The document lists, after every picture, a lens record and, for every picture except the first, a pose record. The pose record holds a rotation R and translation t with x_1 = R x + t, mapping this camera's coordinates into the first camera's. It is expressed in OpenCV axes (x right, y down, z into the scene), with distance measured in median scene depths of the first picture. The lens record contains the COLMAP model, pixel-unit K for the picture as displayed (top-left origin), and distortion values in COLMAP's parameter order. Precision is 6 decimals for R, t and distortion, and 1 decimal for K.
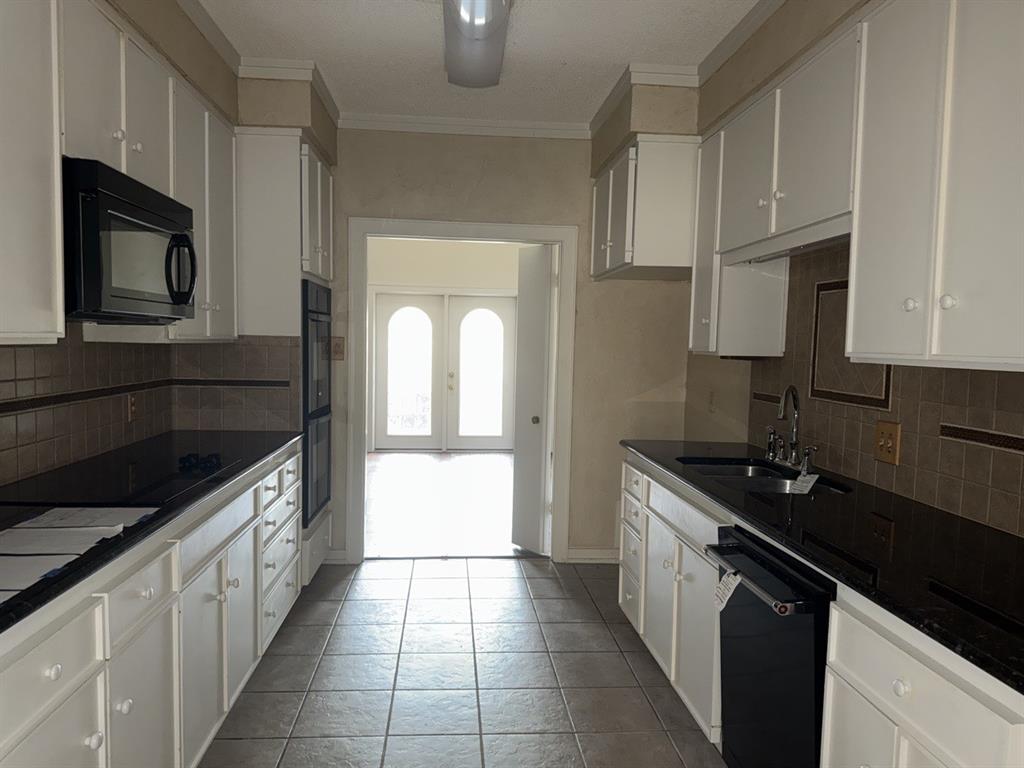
lens RADIAL K [[723.1, 0, 504.1], [0, 723.1, 391.5], [0, 0, 1]] dist [0.054660, -0.049592]
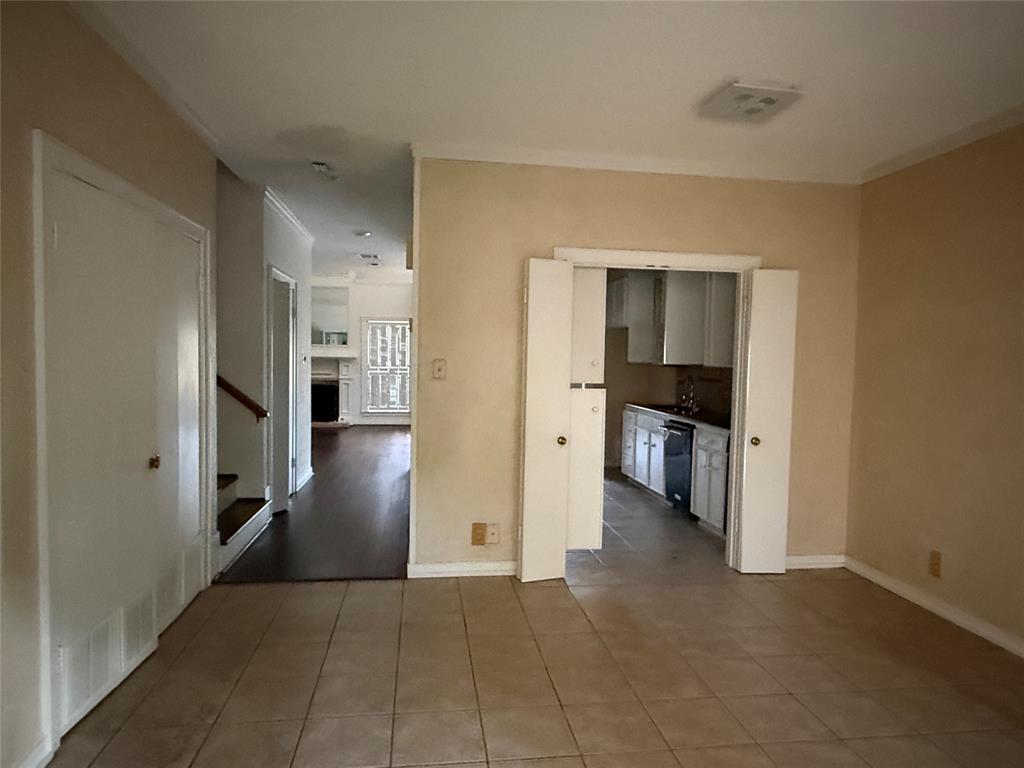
lens RADIAL K [[648.3, 0, 515.6], [0, 648.3, 391.3], [0, 0, 1]] dist [-0.004980, 0.003052]
pose [[0.997572, -0.008889, 0.069079, -0.328598], [0.010034, 0.999818, -0.016237, 0.065340], [-0.068922, 0.016891, 0.997479, -1.068649]]
